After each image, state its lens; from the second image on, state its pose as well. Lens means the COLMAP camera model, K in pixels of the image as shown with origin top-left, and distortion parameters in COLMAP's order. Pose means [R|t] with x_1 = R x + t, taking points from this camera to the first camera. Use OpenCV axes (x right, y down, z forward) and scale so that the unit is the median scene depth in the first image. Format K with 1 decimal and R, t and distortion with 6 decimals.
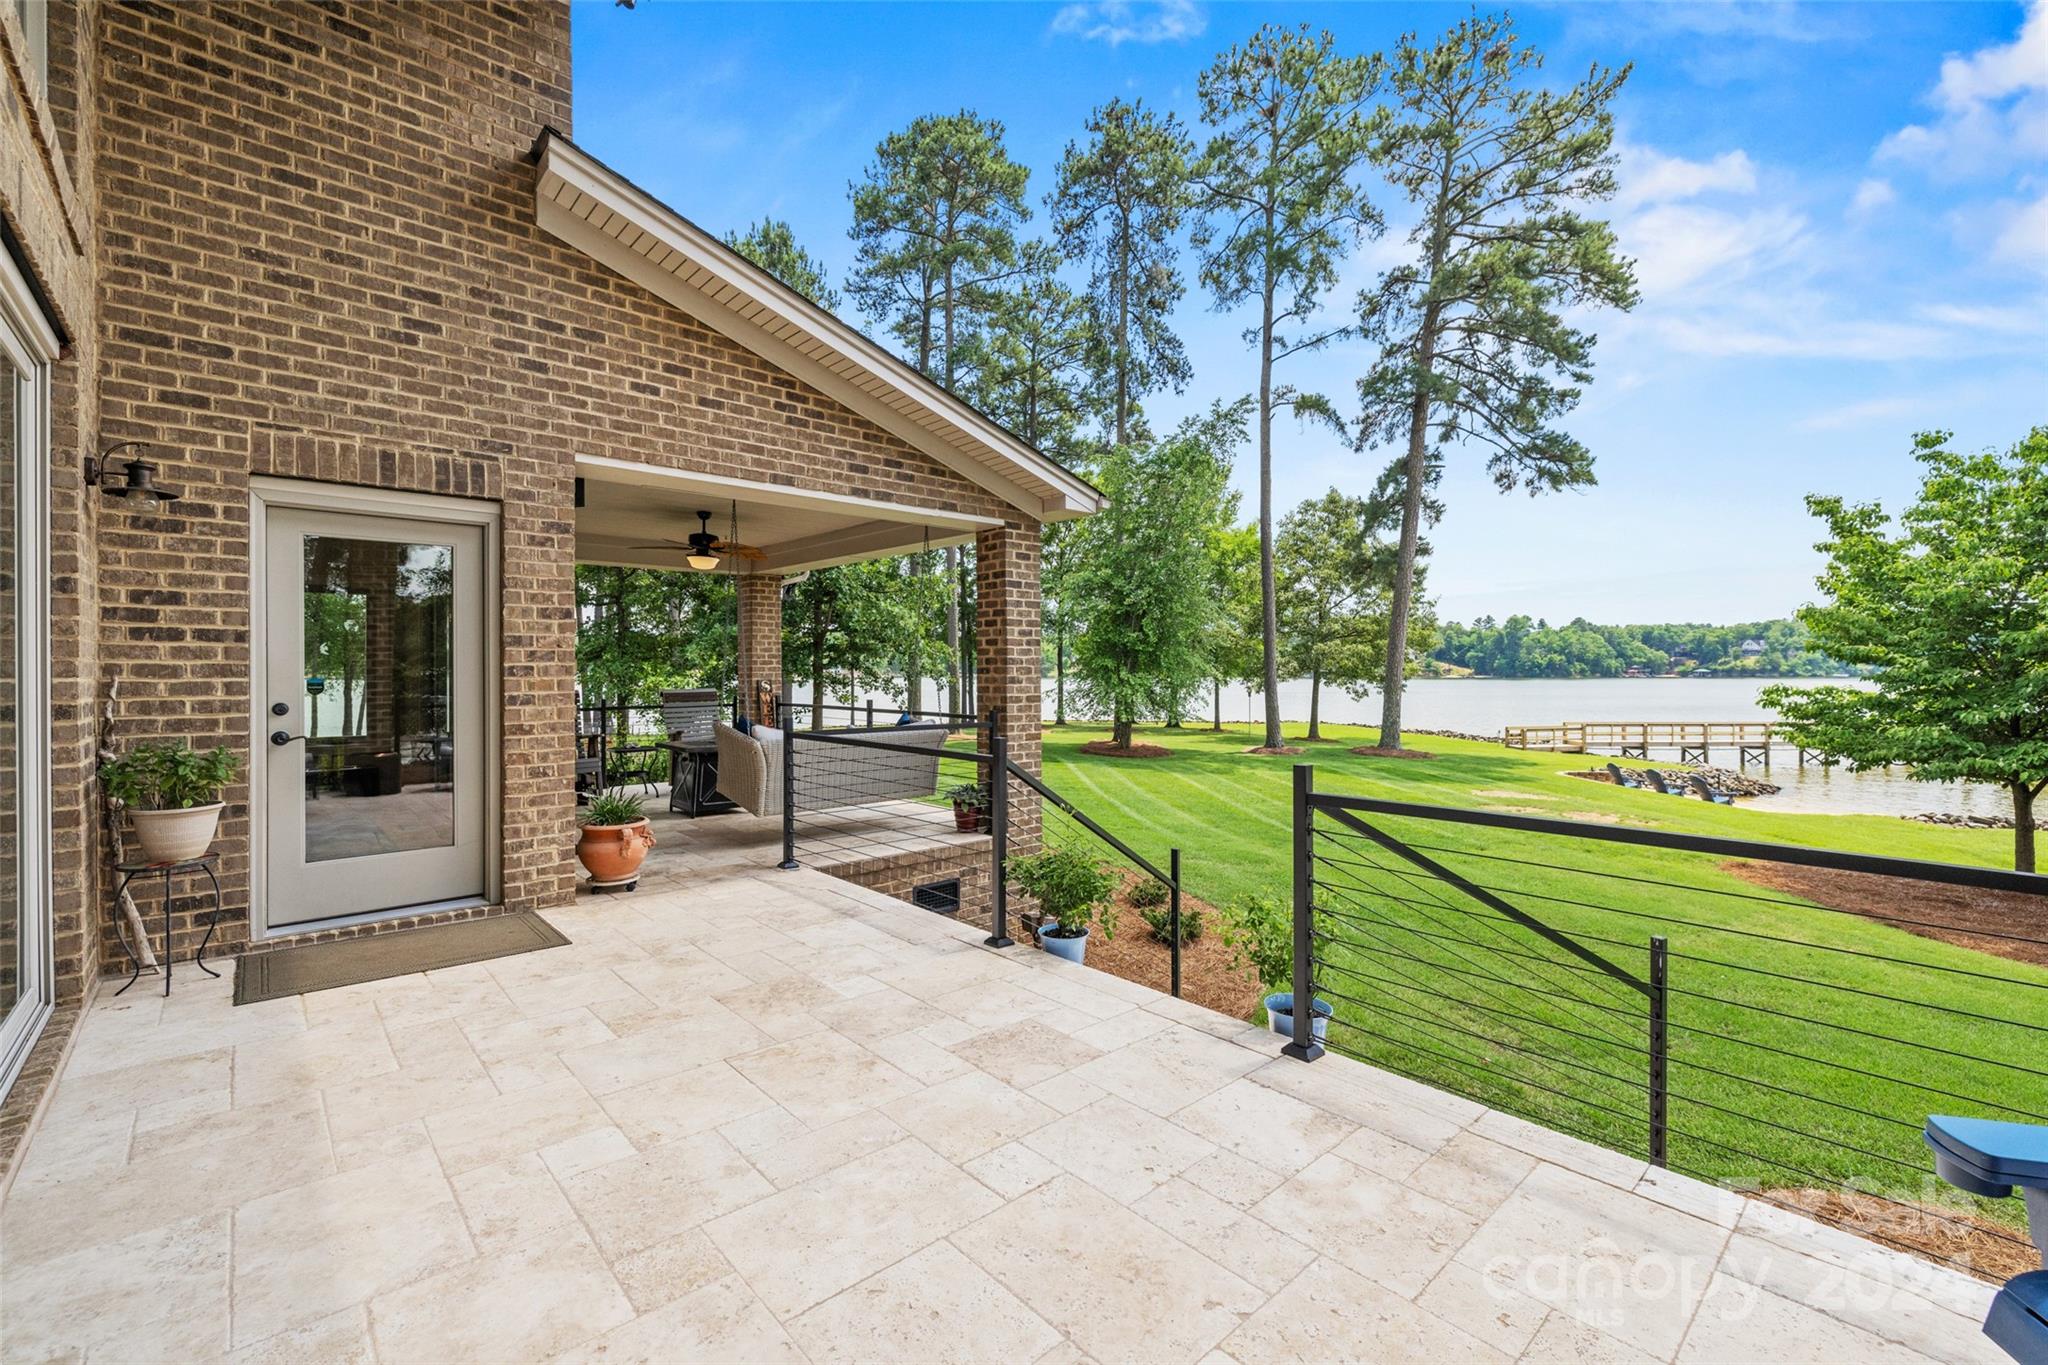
lens RADIAL K [[860.2, 0, 1018.6], [0, 860.2, 674.0], [0, 0, 1]] dist [-0.000406, 0.000404]
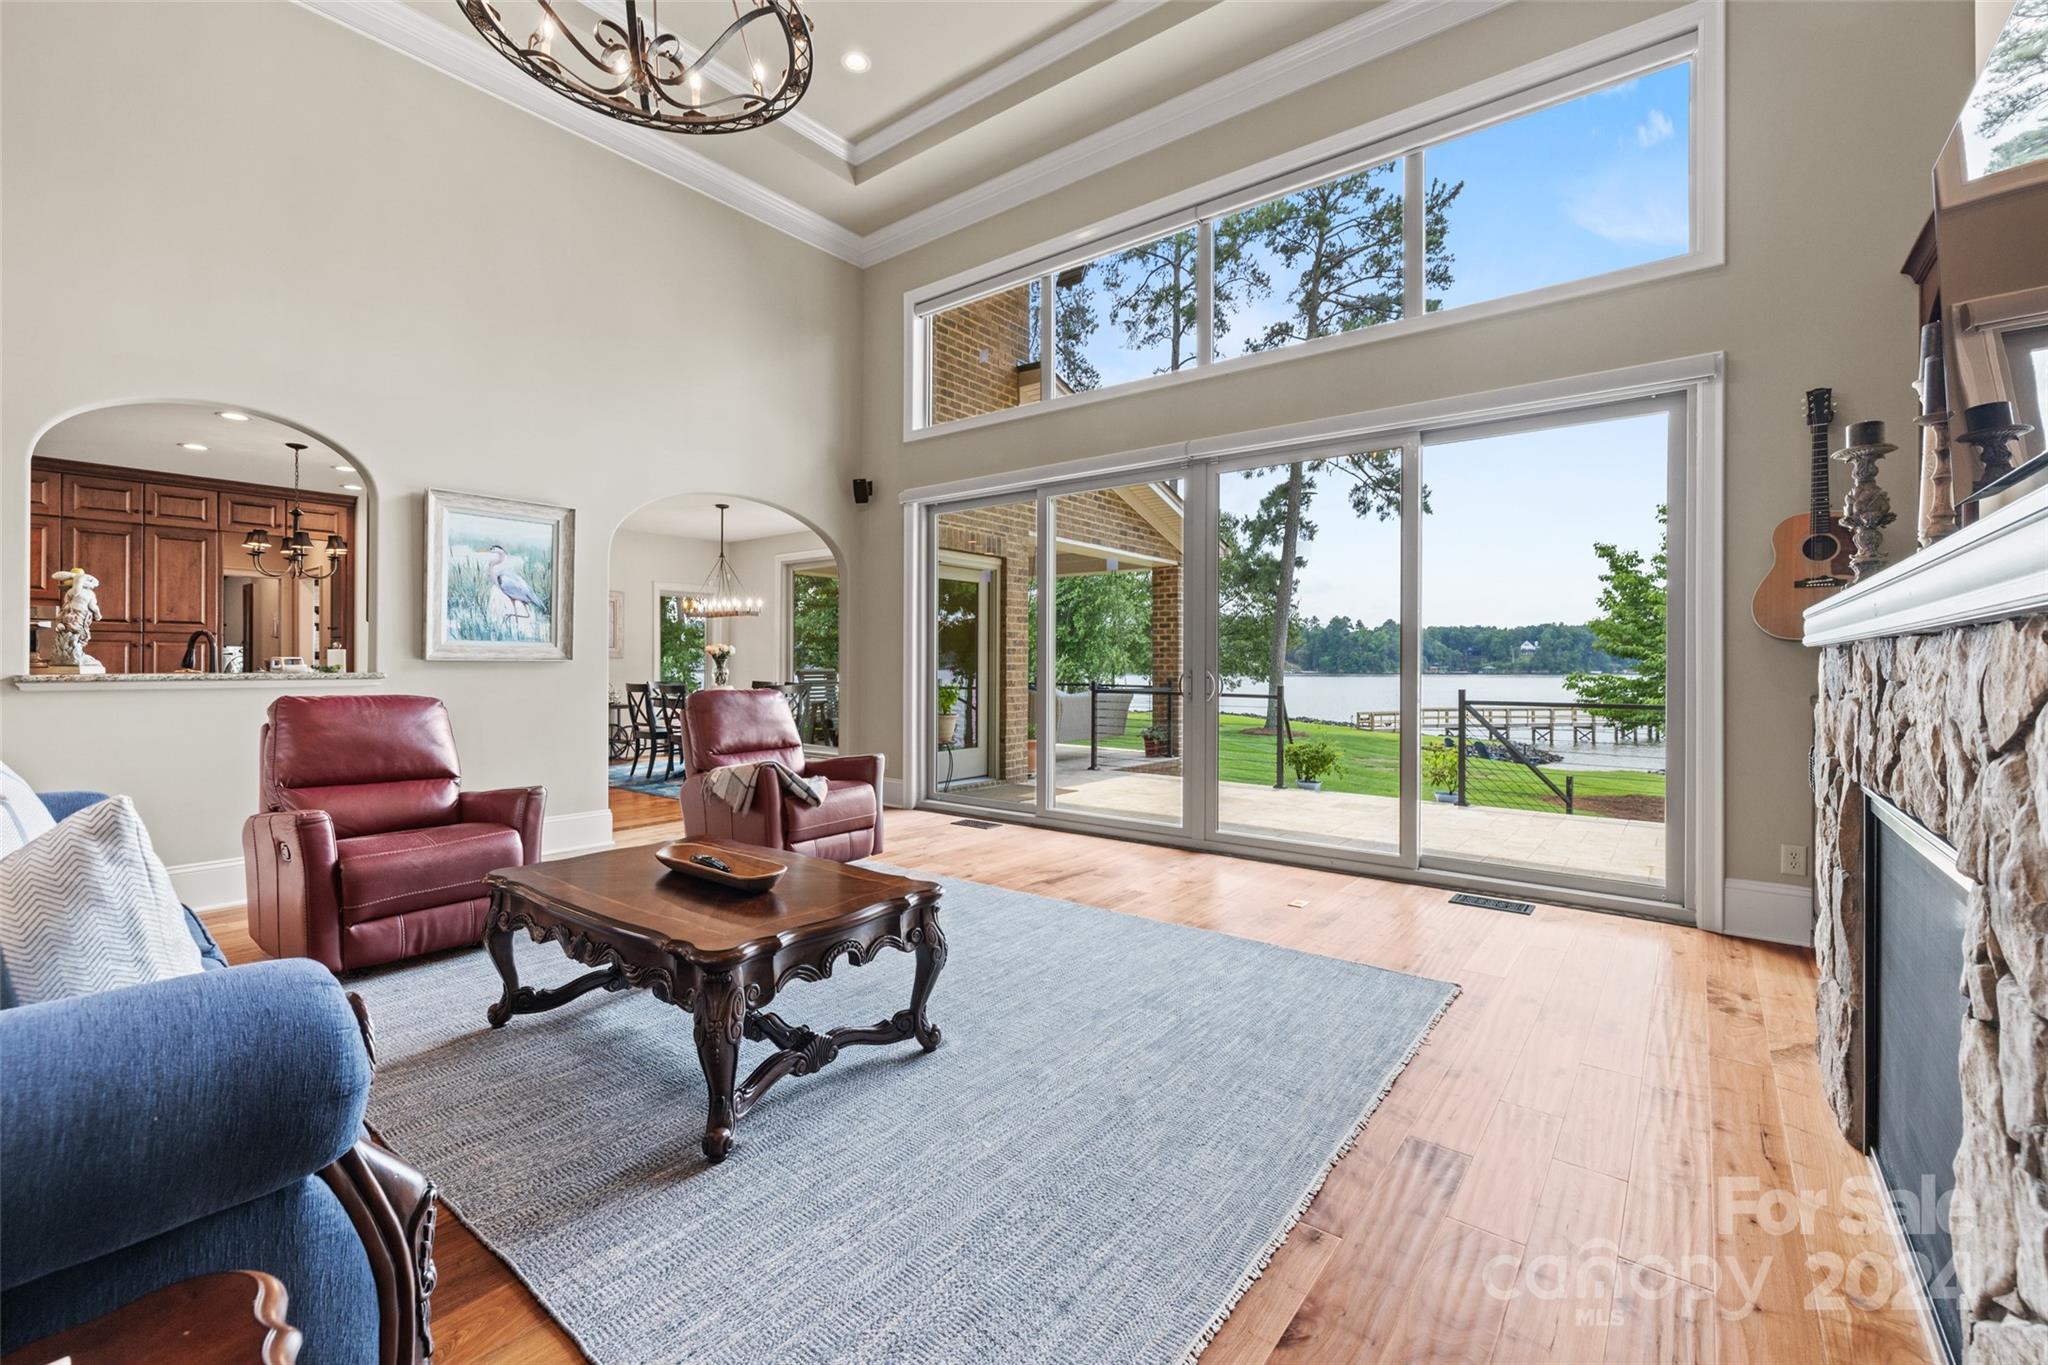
lens RADIAL K [[860.7, 0, 1021.3], [0, 860.7, 661.7], [0, 0, 1]] dist [-0.000039, 0.000128]
pose [[0.984769, 0.006107, 0.173761, -0.116935], [-0.004772, 0.999956, -0.008099, 0.004385], [-0.173803, 0.007147, 0.984754, -0.106147]]
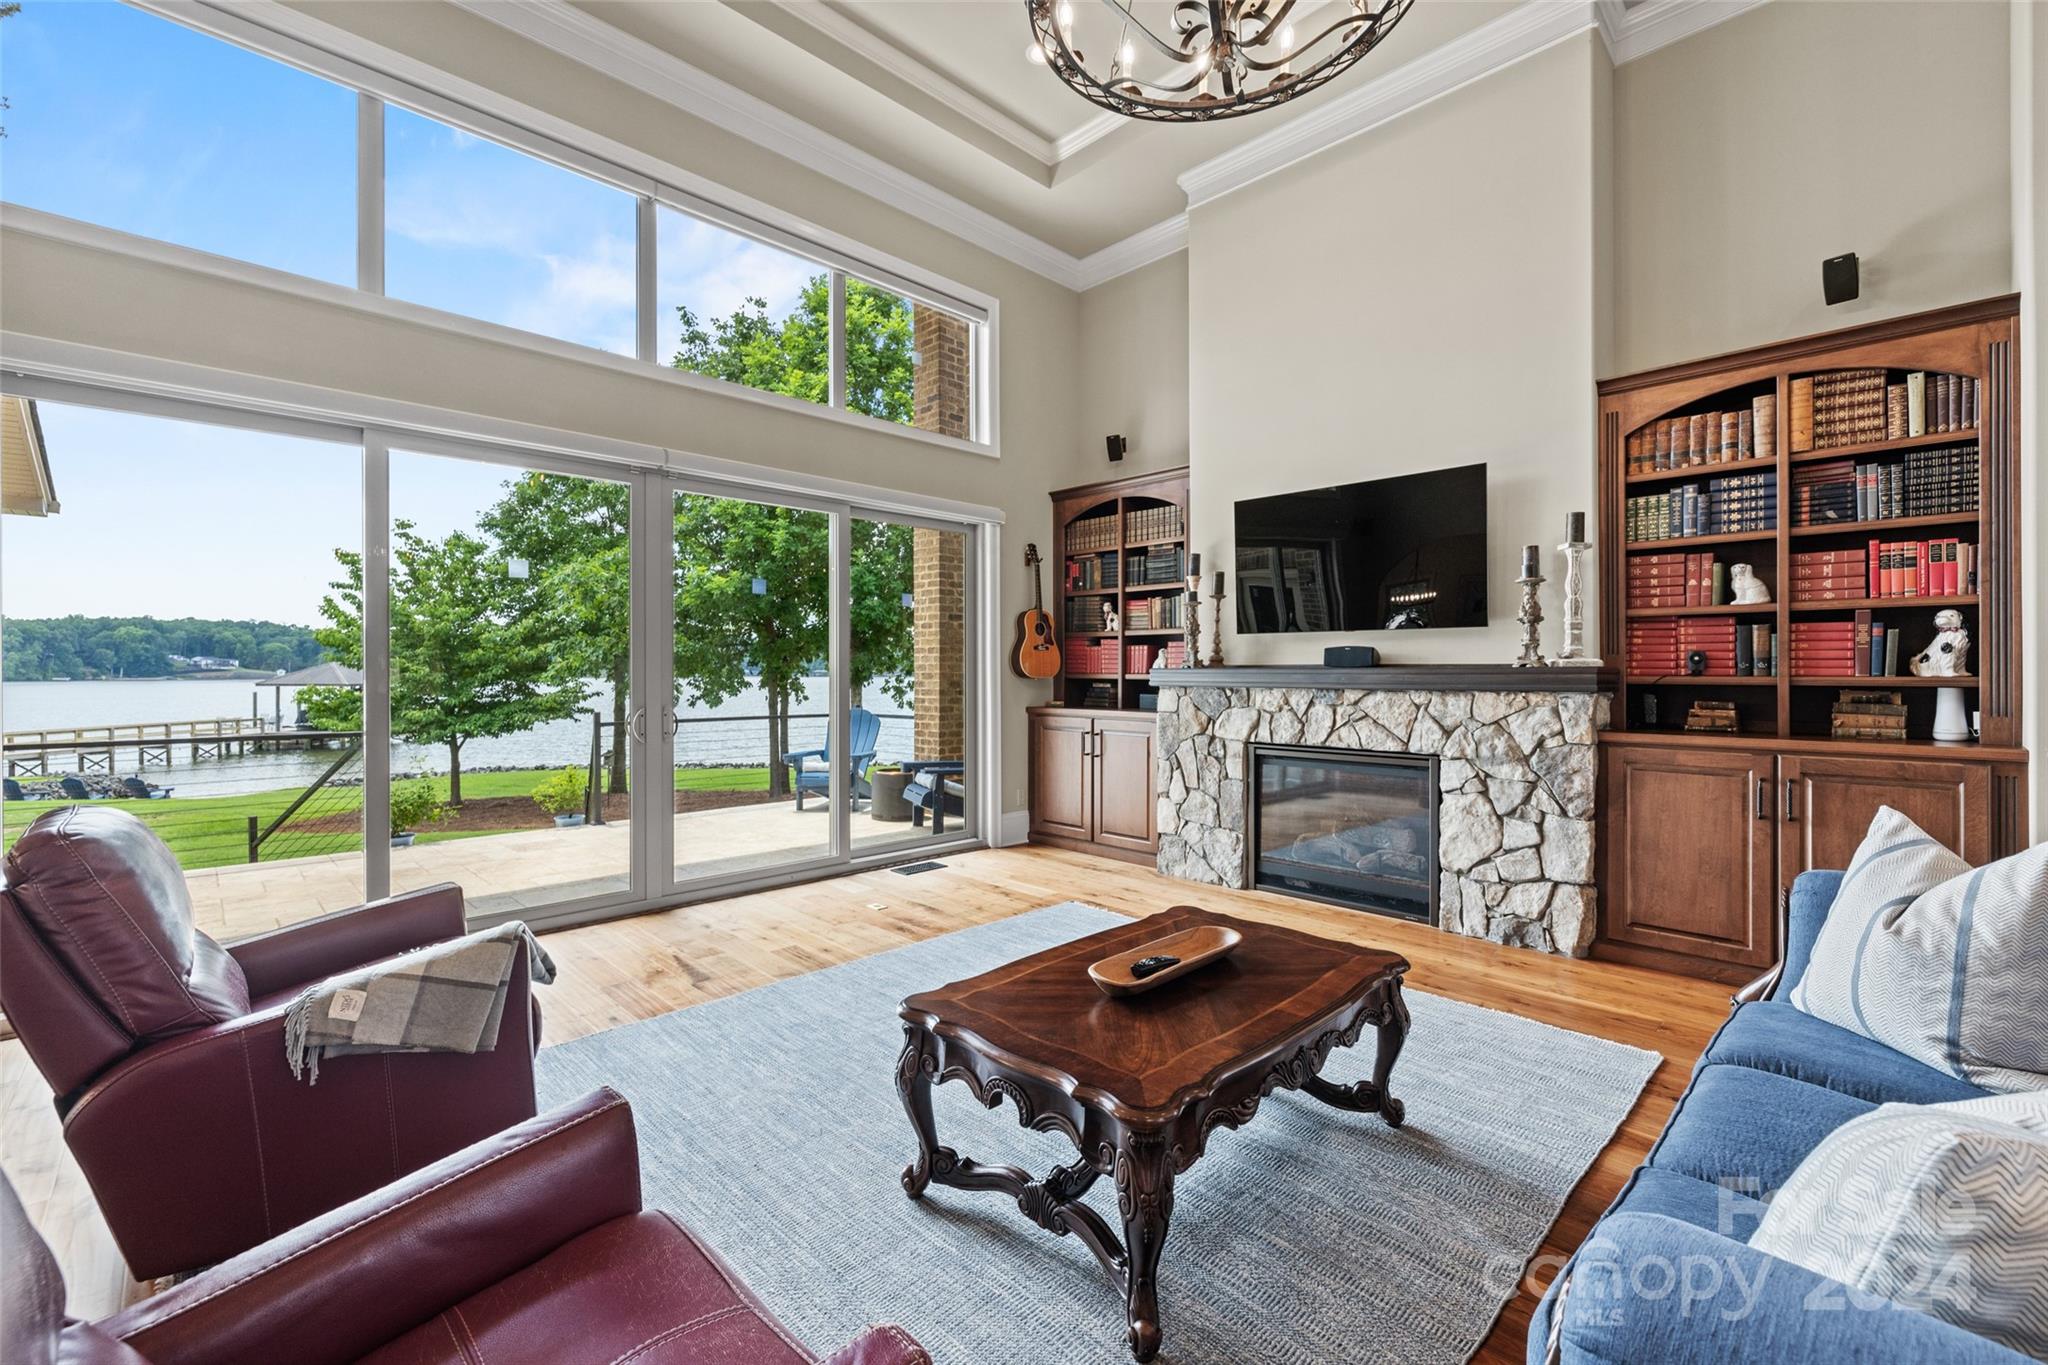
lens RADIAL K [[860.2, 0, 1018.6], [0, 860.2, 674.0], [0, 0, 1]] dist [-0.000406, 0.000404]
pose [[-0.040063, -0.001981, 0.999195, -0.195494], [0.006058, 0.999979, 0.002226, -0.000510], [-0.999179, 0.006143, -0.040050, -0.013684]]
